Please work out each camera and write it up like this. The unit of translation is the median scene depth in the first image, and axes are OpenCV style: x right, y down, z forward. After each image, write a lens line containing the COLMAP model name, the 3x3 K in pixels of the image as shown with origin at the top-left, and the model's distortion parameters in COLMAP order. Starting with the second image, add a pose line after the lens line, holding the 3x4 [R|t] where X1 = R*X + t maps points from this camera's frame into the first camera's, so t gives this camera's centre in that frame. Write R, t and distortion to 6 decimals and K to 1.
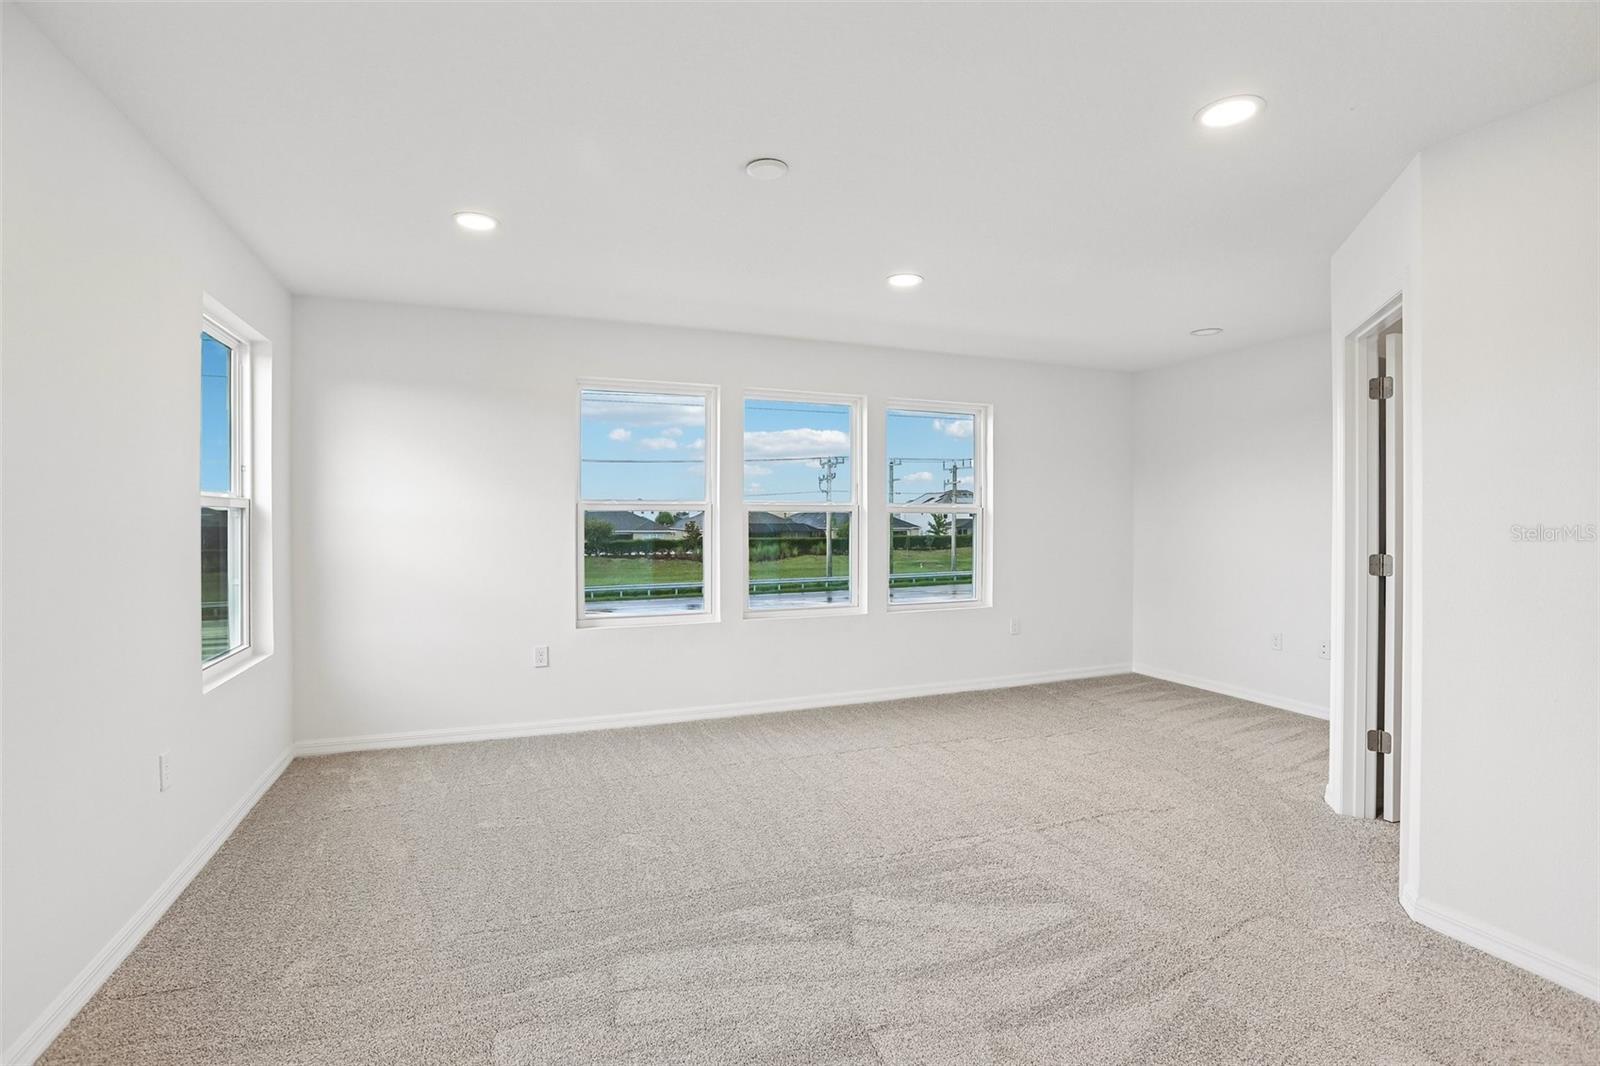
lens RADIAL K [[735.8, 0, 789.2], [0, 735.8, 522.5], [0, 0, 1]] dist [-0.047963, 0.013082]
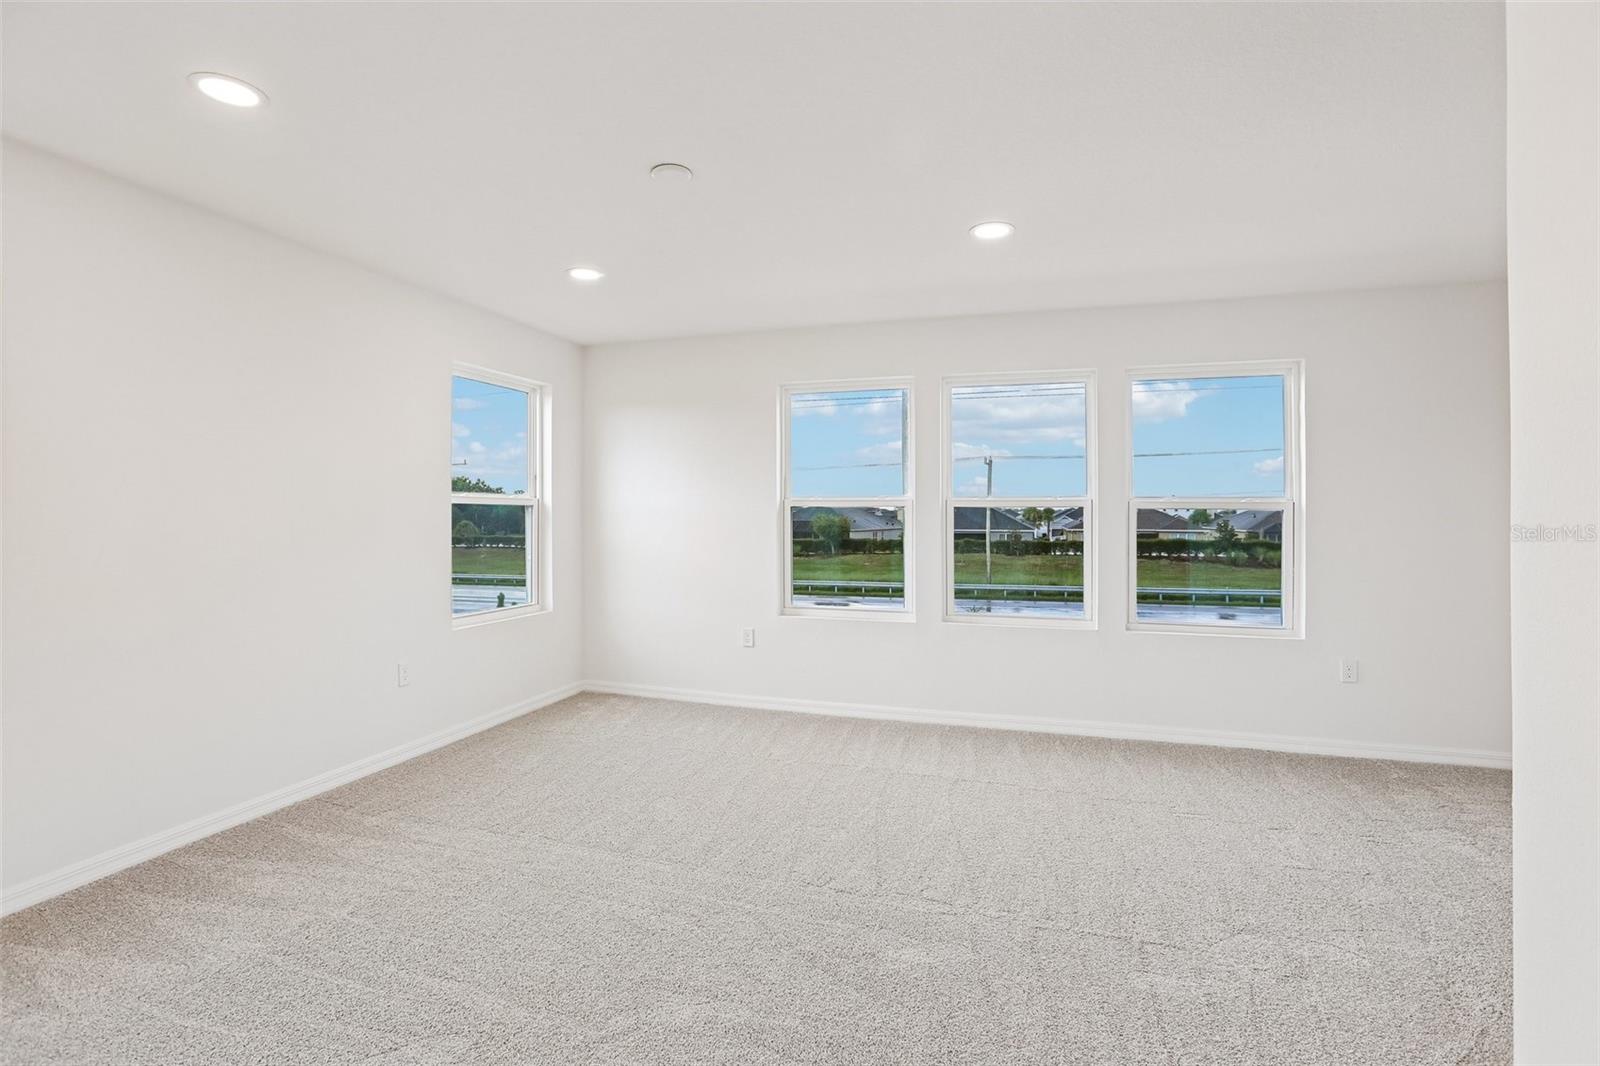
lens RADIAL K [[735.8, 0, 810.1], [0, 735.8, 541.1], [0, 0, 1]] dist [-0.047963, 0.013082]
pose [[0.776073, 0.028915, -0.629980, 0.363608], [-0.010270, 0.999395, 0.033219, -0.002055], [0.630560, -0.019310, 0.775901, 0.155785]]
